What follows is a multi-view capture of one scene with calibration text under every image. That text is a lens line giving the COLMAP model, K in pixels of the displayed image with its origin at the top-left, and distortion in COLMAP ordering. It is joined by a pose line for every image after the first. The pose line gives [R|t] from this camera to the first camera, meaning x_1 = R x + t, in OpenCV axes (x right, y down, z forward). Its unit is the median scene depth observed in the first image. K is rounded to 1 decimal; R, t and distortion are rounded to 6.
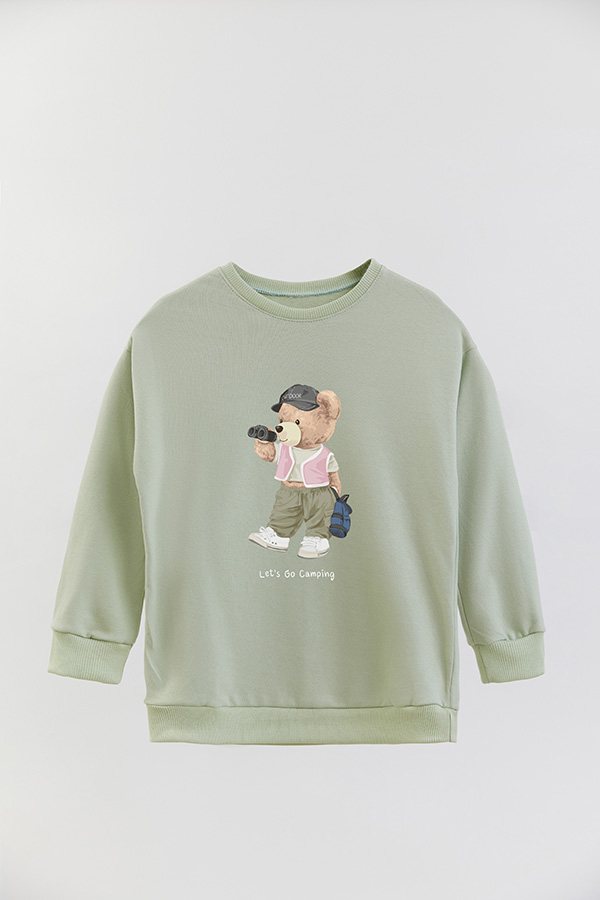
lens RADIAL K [[1659.0, 0, 299.3], [0, 1659.0, 450.8], [0, 0, 1]] dist [0.149041, 0.000000]
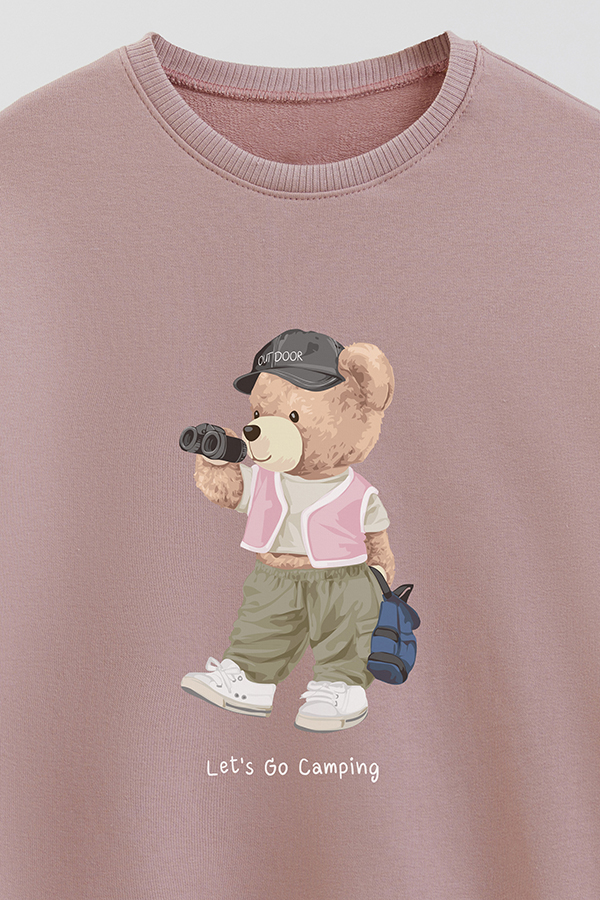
lens RADIAL K [[1659.0, 0, 303.9], [0, 1659.0, 454.6], [0, 0, 1]] dist [0.149041, 0.000000]
pose [[0.999636, 0.000851, -0.026983, 0.013171], [-0.000901, 0.999998, -0.001838, -0.006572], [0.026981, 0.001862, 0.999634, 0.566168]]
